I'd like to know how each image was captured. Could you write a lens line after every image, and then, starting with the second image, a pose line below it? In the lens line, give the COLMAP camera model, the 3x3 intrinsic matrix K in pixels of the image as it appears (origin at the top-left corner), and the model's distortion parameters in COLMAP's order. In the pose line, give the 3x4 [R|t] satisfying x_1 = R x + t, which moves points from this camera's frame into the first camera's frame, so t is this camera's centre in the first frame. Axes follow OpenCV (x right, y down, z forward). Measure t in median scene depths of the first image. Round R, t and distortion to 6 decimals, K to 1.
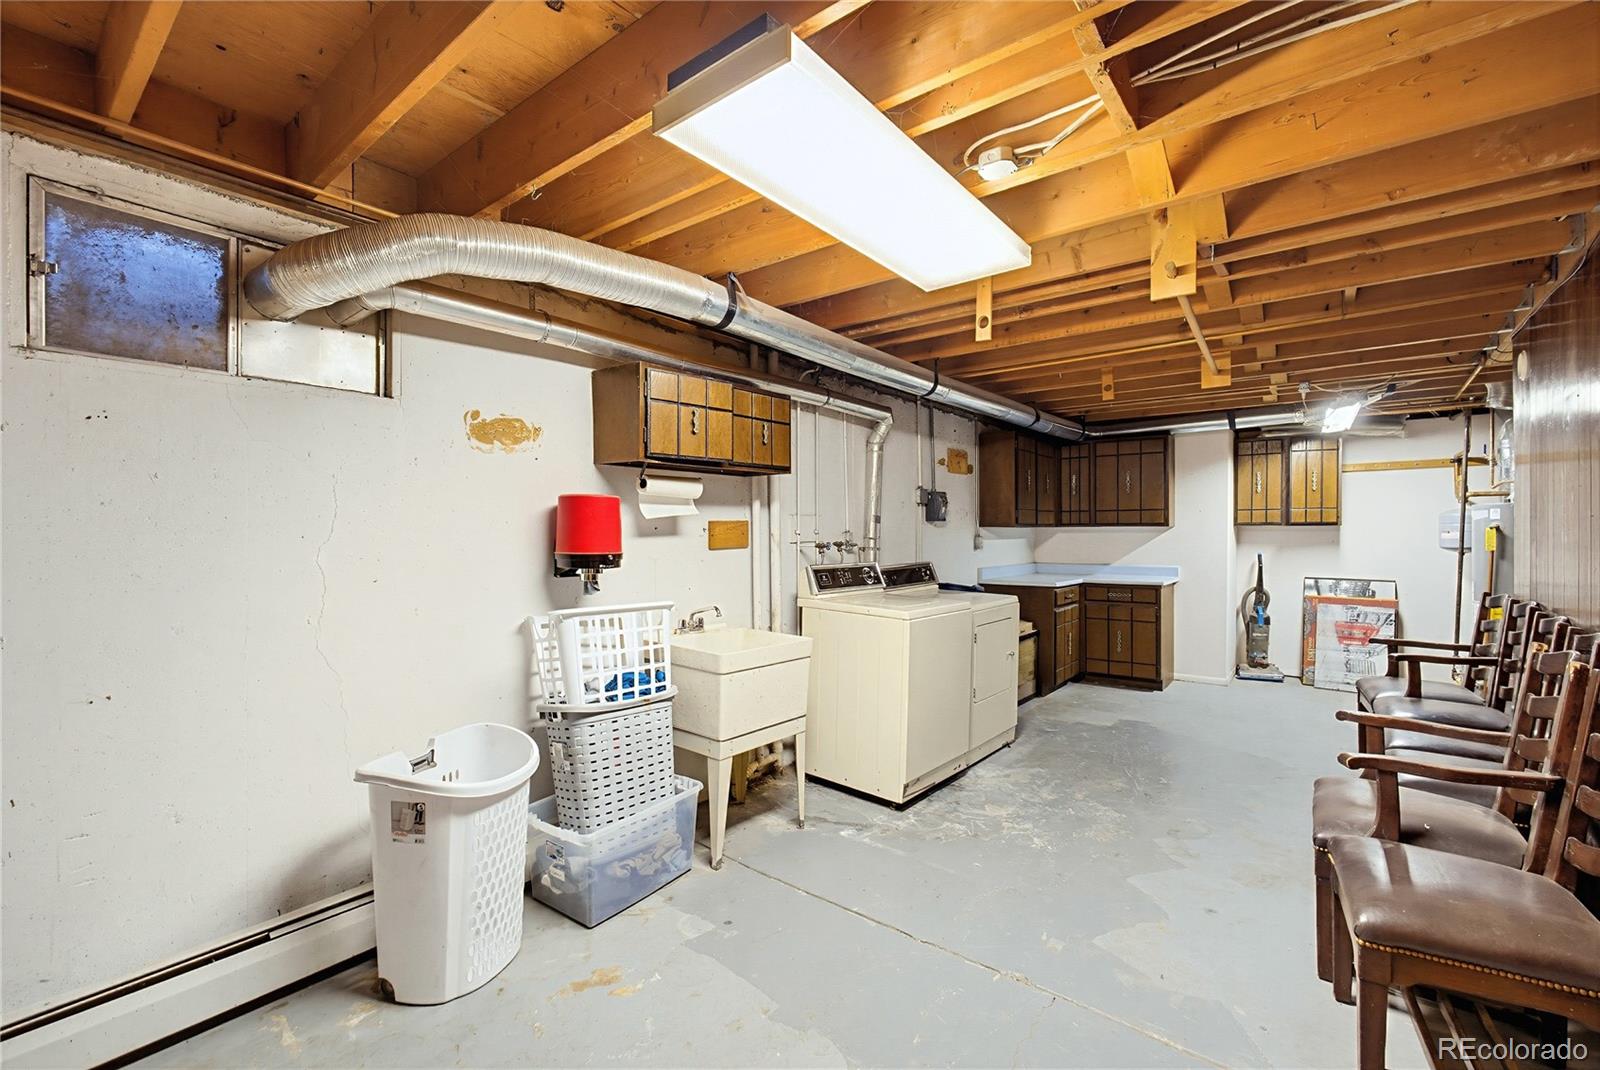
lens RADIAL K [[680.7, 0, 802.0], [0, 680.7, 526.0], [0, 0, 1]] dist [-0.013098, 0.002279]
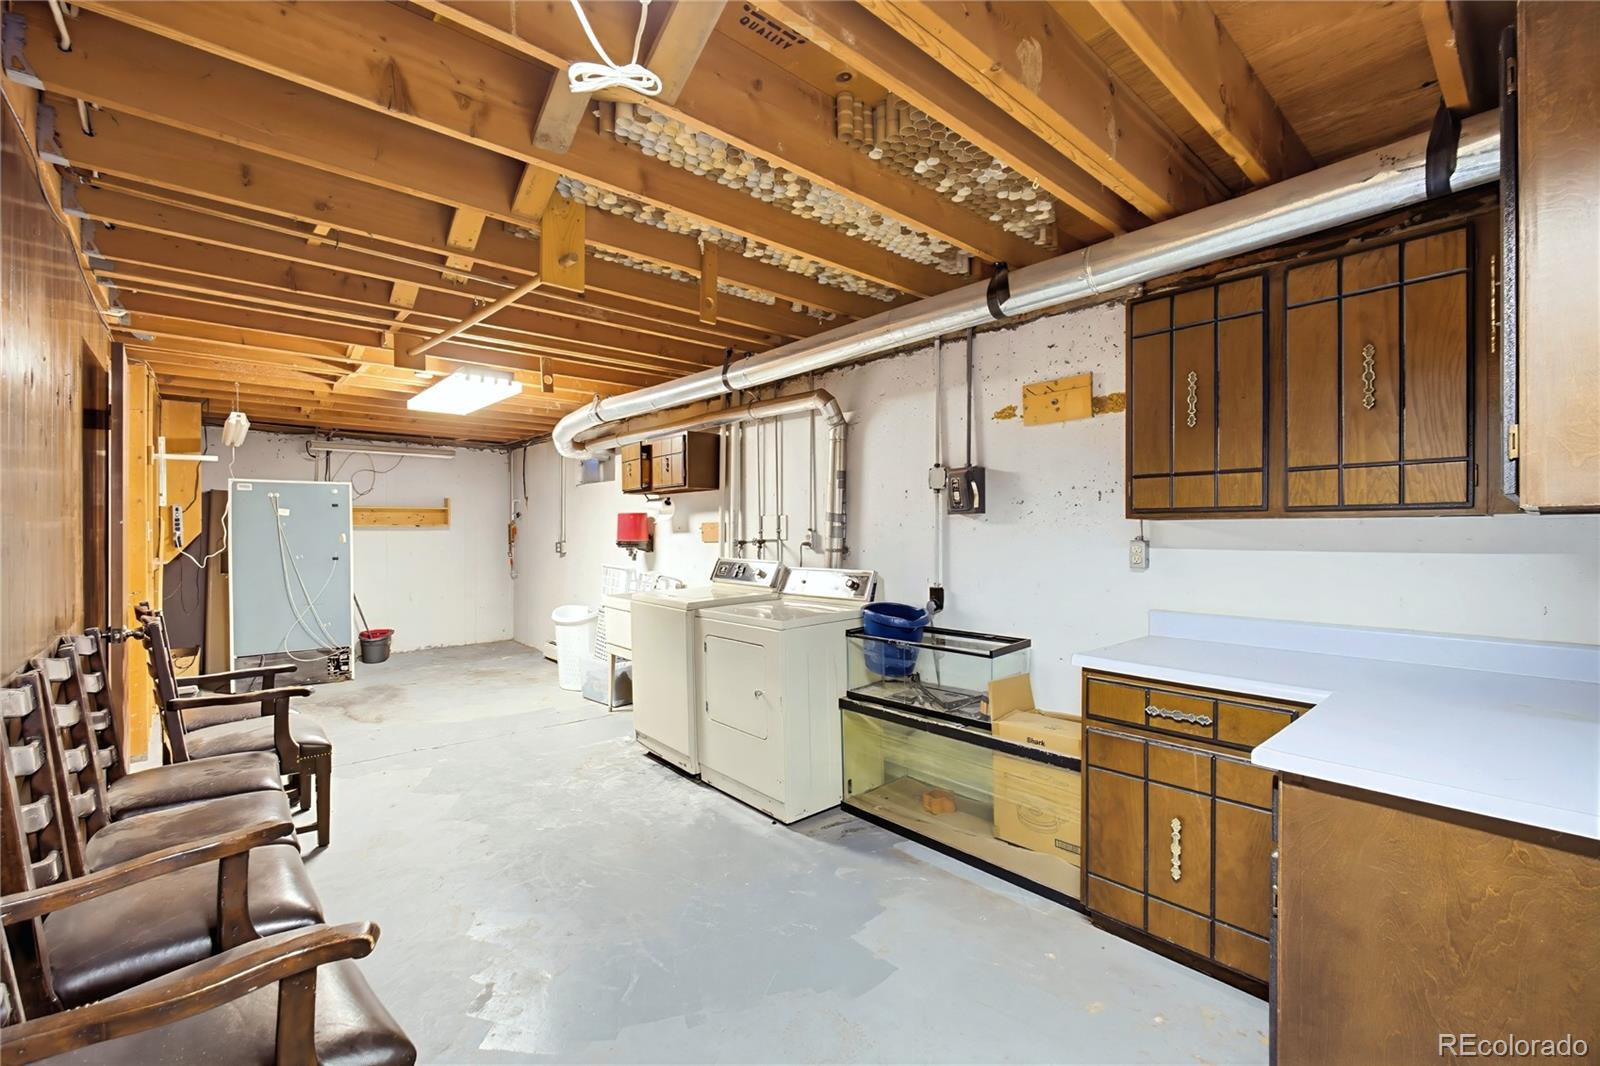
lens RADIAL K [[680.7, 0, 800.5], [0, 680.7, 536.5], [0, 0, 1]] dist [-0.013098, 0.002279]
pose [[-0.165134, 0.010073, -0.986220, 1.113270], [0.003651, 0.999947, 0.009602, 0.009071], [0.986264, -0.002015, -0.165162, 1.255121]]
